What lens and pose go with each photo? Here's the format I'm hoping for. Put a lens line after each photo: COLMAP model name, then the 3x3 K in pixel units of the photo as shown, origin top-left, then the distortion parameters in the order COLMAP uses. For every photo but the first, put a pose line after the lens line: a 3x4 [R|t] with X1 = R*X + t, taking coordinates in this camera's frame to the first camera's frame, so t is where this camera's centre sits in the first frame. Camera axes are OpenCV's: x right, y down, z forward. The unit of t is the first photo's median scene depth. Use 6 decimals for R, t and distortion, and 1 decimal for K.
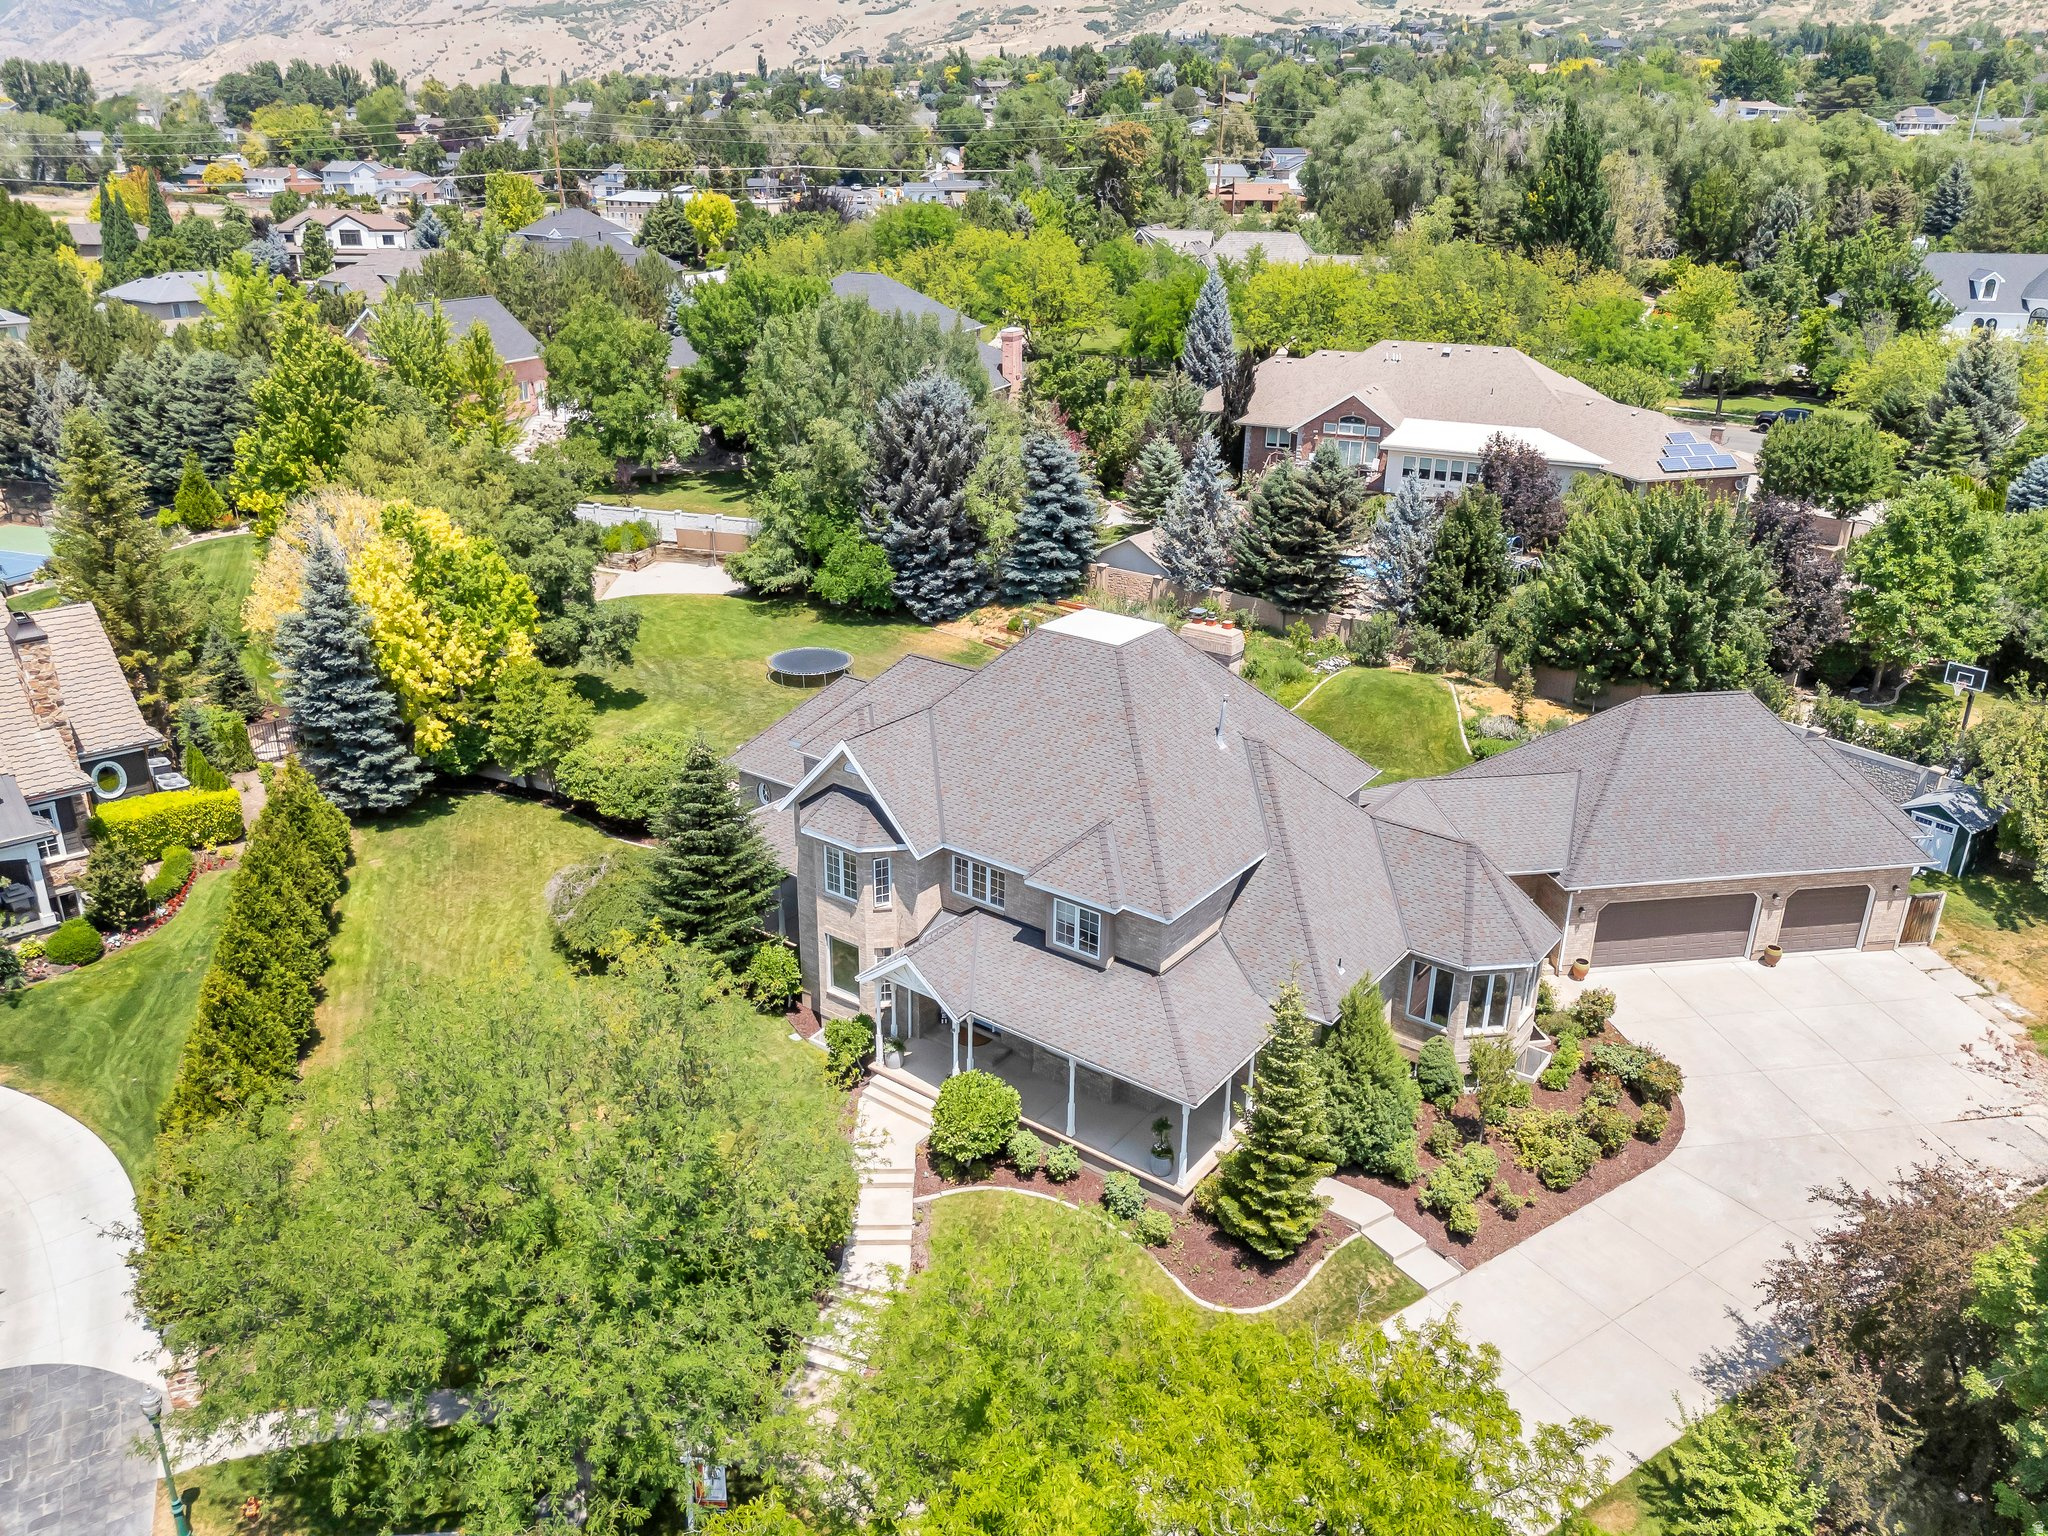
lens RADIAL K [[1524.9, 0, 1018.6], [0, 1524.9, 756.7], [0, 0, 1]] dist [0.076365, -0.074329]
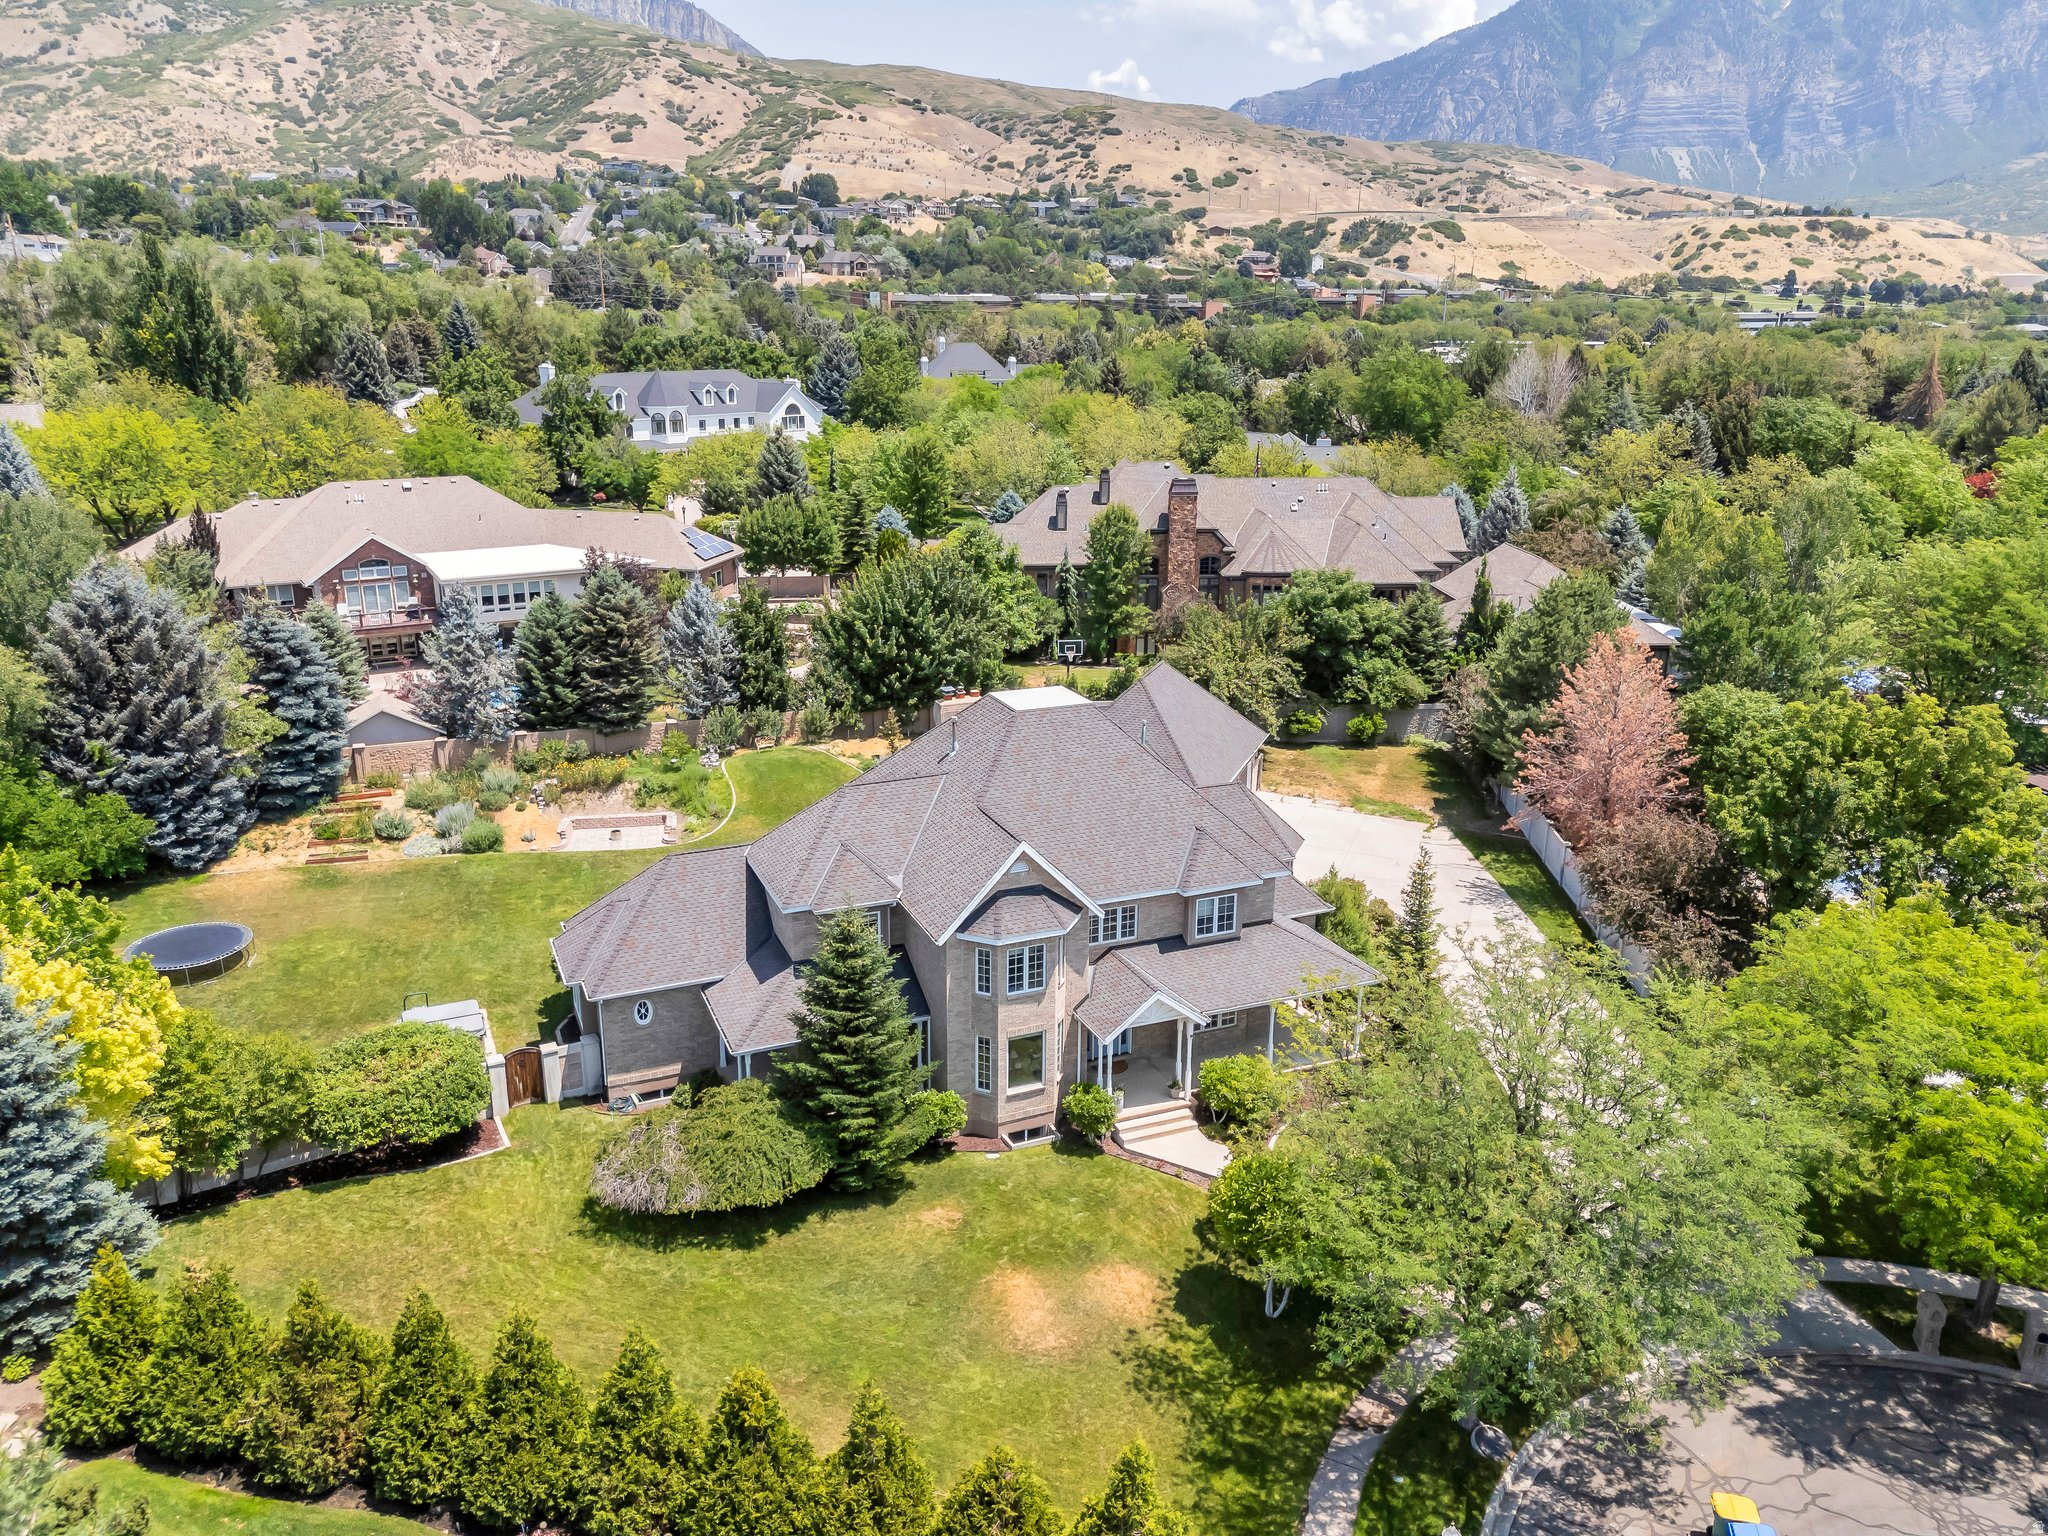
lens RADIAL K [[1524.9, 0, 1018.6], [0, 1524.9, 756.7], [0, 0, 1]] dist [0.076365, -0.074329]
pose [[0.507772, -0.255557, 0.822714, -0.500444], [0.317553, 0.943265, 0.097013, -0.087503], [-0.800829, 0.211995, 0.560117, 0.200549]]
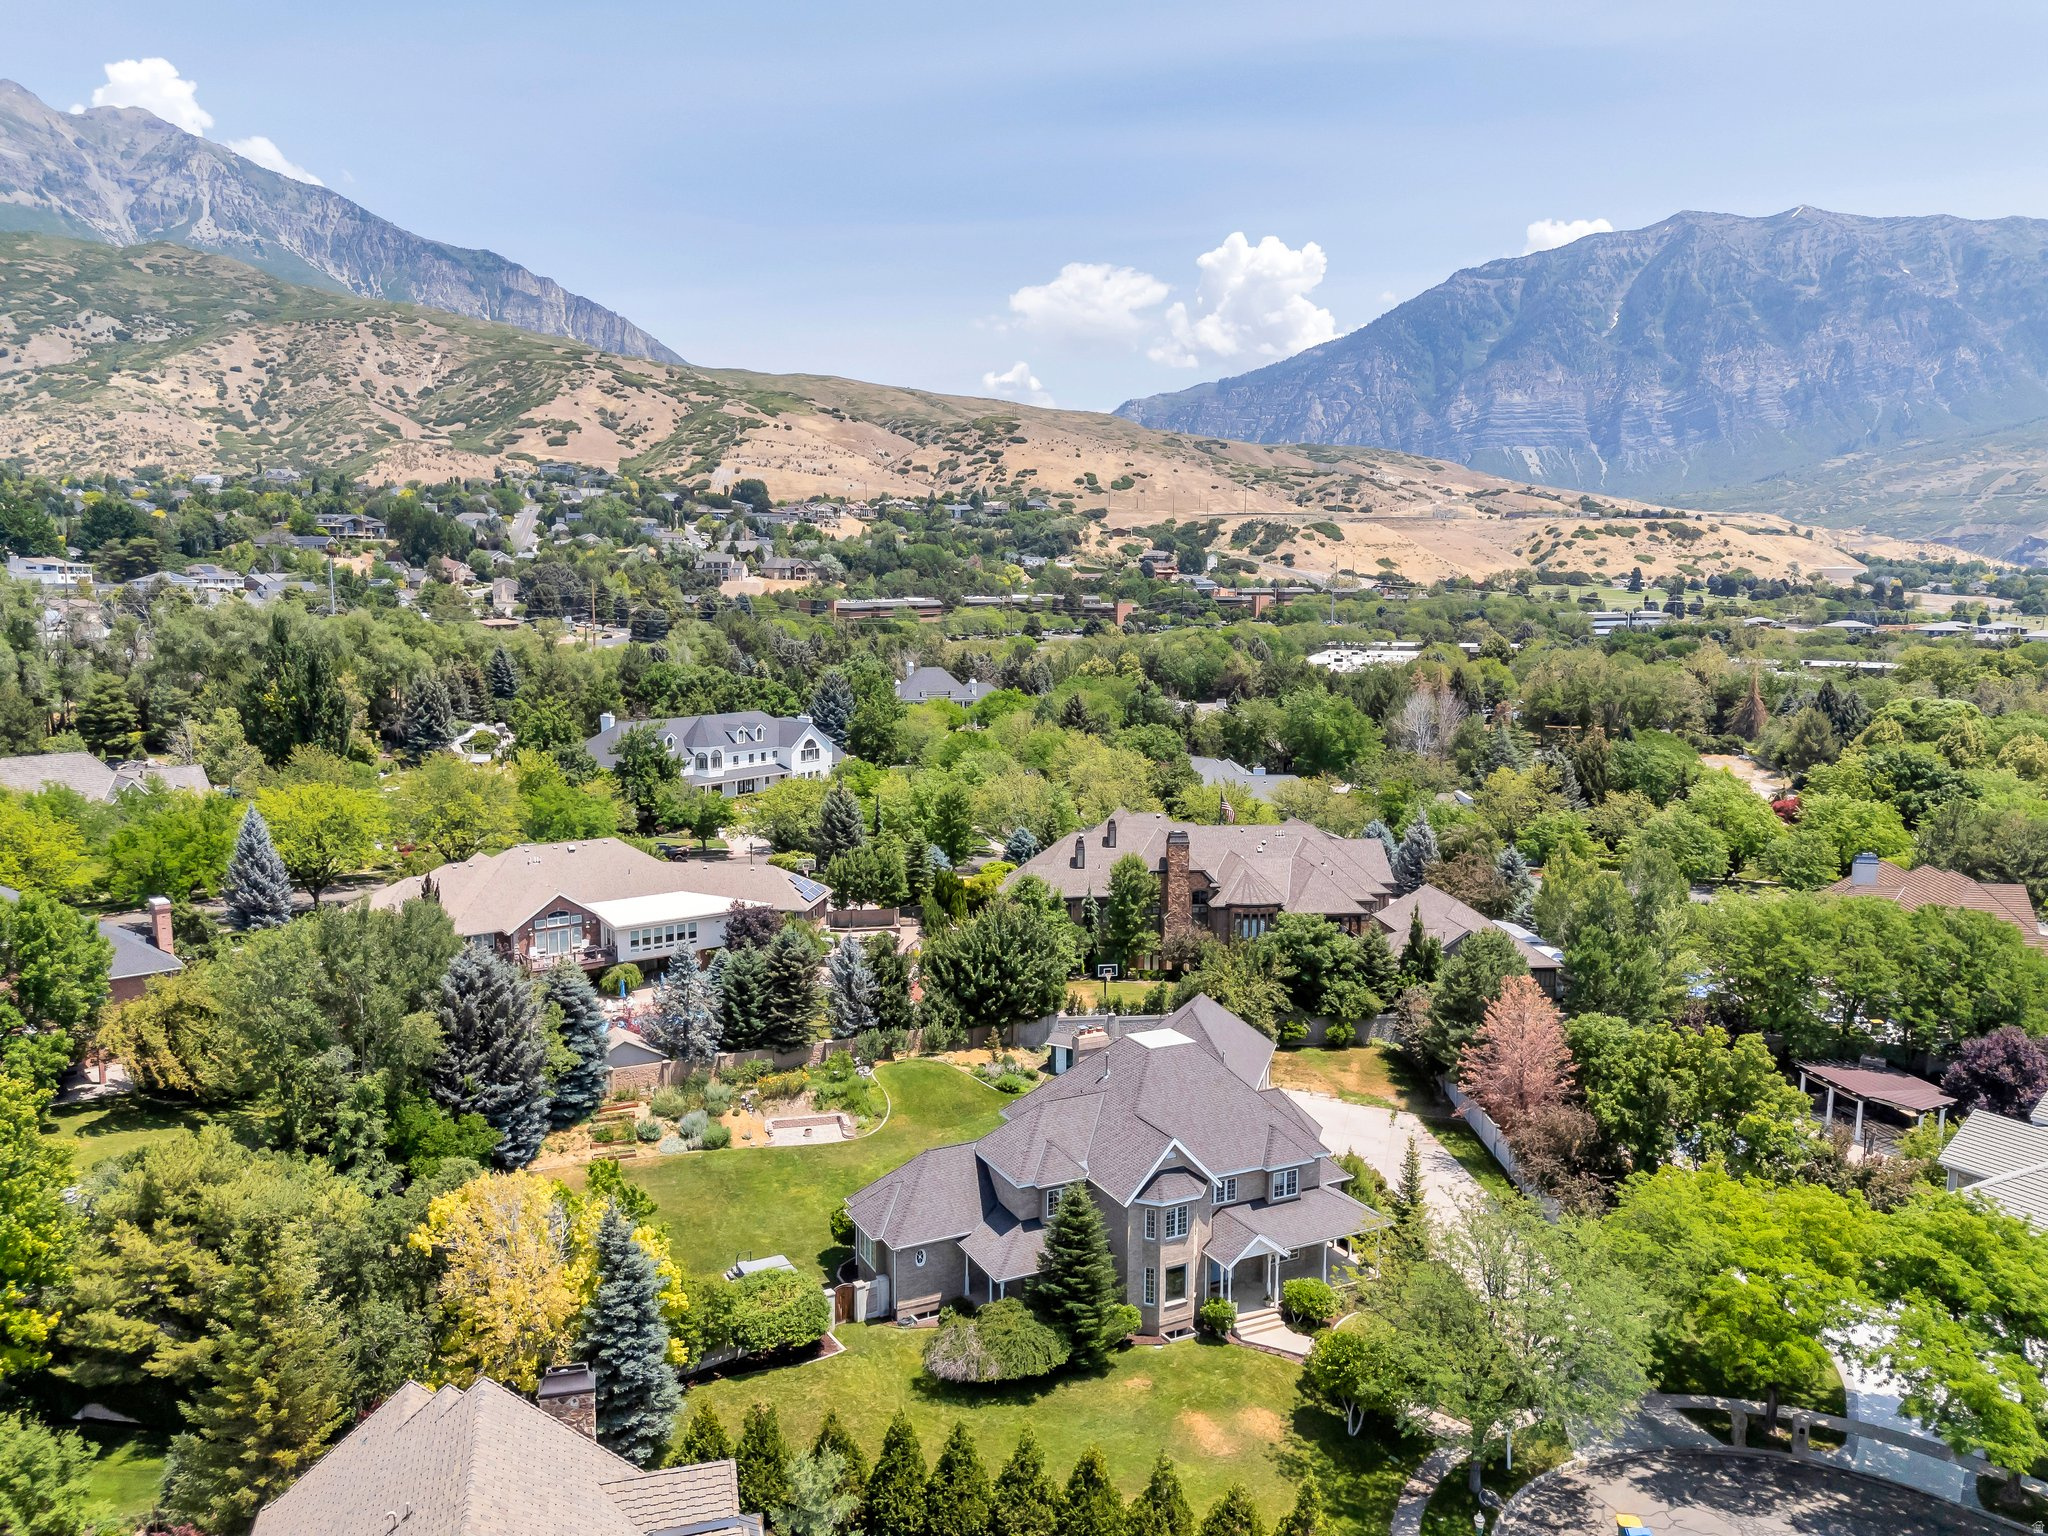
lens RADIAL K [[1524.9, 0, 1018.6], [0, 1524.9, 756.7], [0, 0, 1]] dist [0.076365, -0.074329]
pose [[0.451402, -0.115933, 0.884758, -0.856219], [0.328305, 0.943553, -0.043863, -0.203815], [-0.829730, 0.310271, 0.463983, 0.107307]]
